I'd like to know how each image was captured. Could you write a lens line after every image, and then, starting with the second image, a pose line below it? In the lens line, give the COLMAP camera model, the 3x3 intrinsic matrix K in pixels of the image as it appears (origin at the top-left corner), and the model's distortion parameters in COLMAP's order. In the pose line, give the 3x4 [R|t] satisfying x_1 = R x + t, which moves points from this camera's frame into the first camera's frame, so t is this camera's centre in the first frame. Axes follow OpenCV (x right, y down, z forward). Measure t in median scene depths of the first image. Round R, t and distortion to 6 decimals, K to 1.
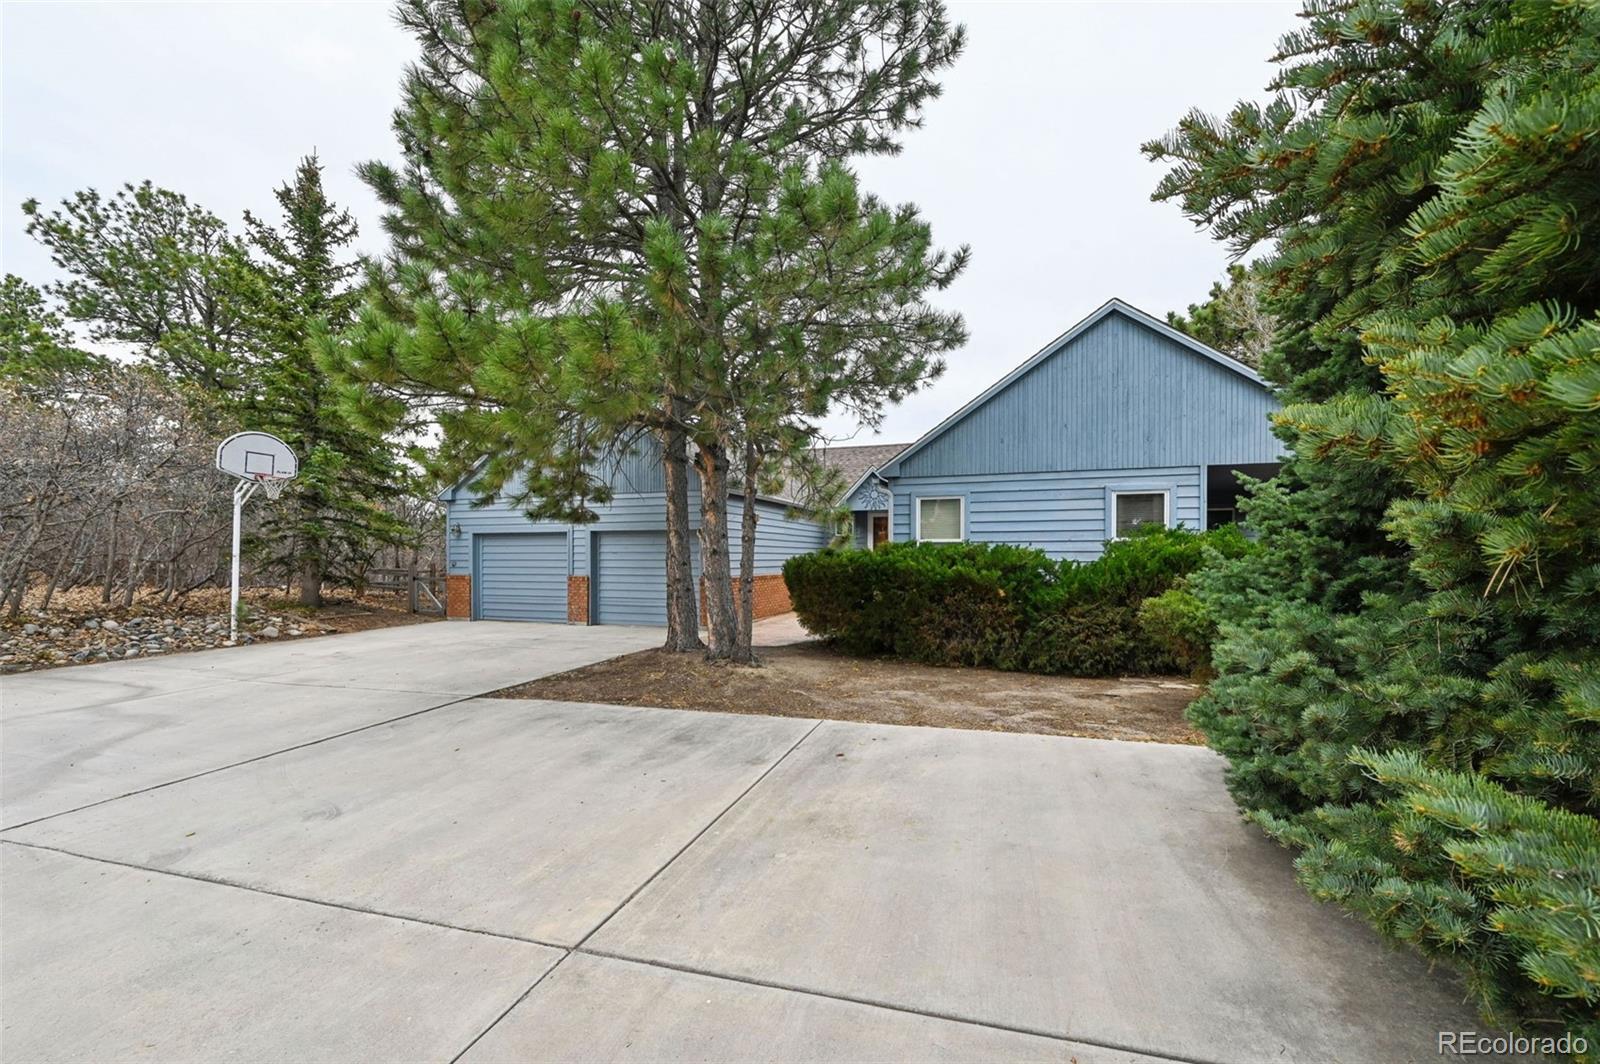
lens RADIAL K [[643.1, 0, 798.2], [0, 643.1, 555.3], [0, 0, 1]] dist [-0.000022, 0.000014]
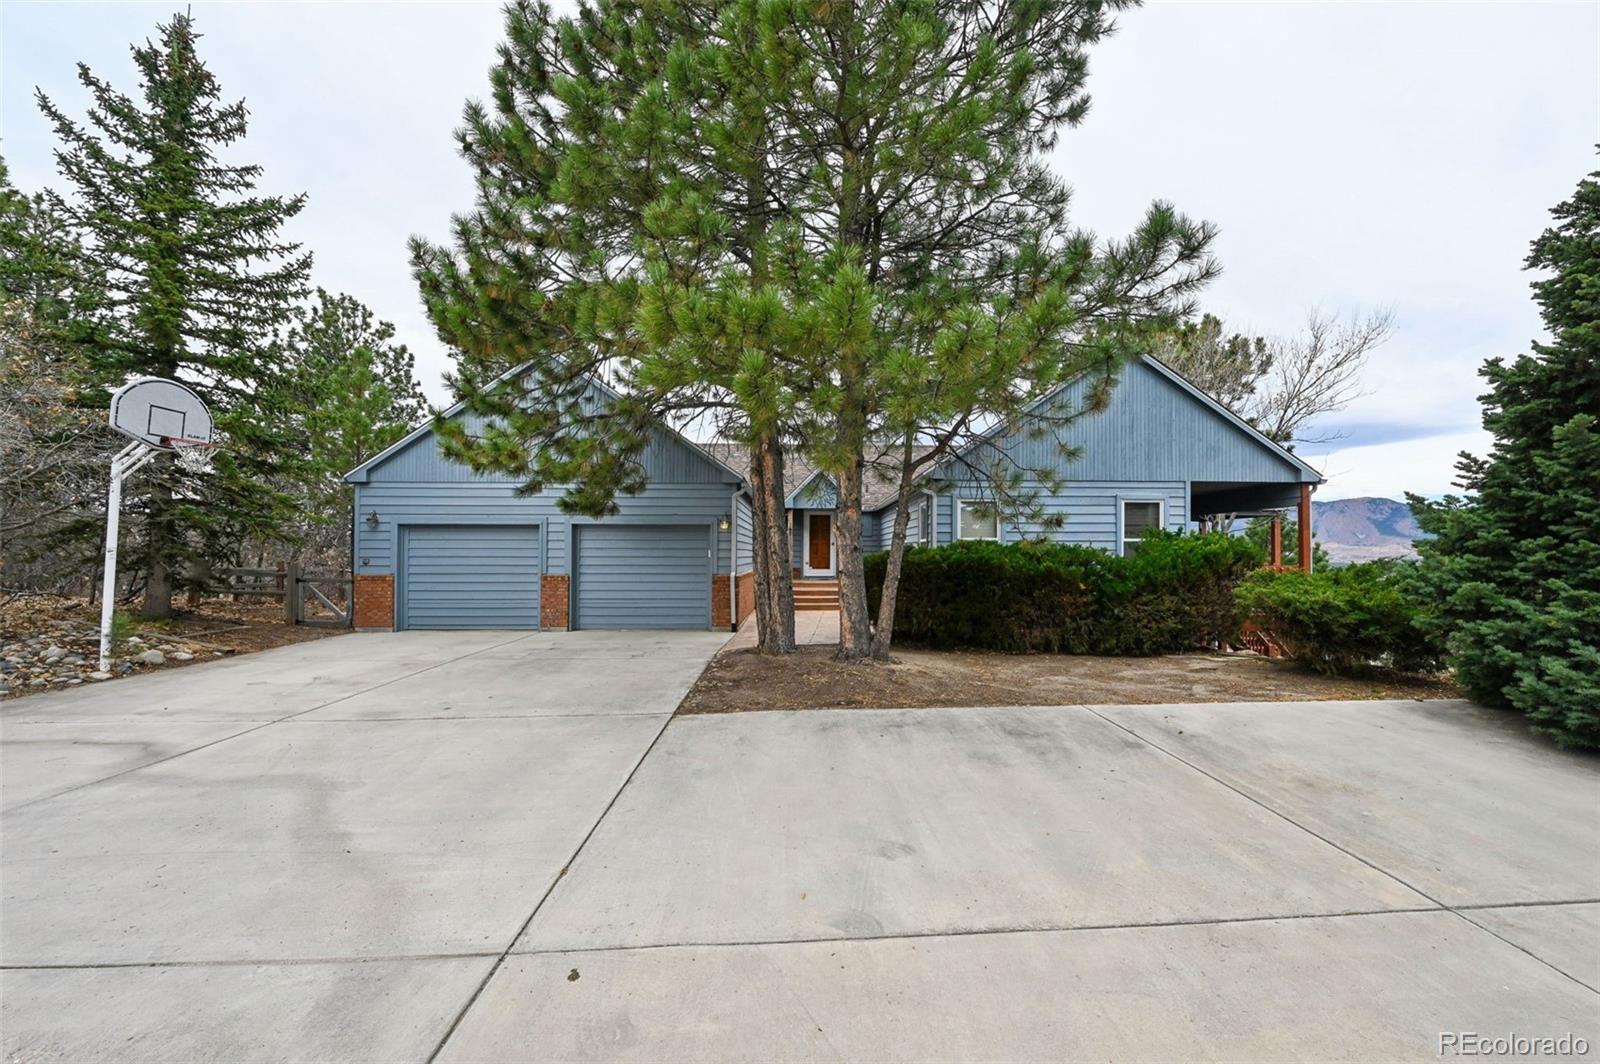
lens RADIAL K [[643.1, 0, 801.3], [0, 643.1, 539.1], [0, 0, 1]] dist [-0.000022, 0.000014]
pose [[0.938226, 0.010387, 0.345867, -0.546446], [-0.003395, 0.999778, -0.020815, 0.000526], [-0.346006, 0.018355, 0.938053, 0.102283]]
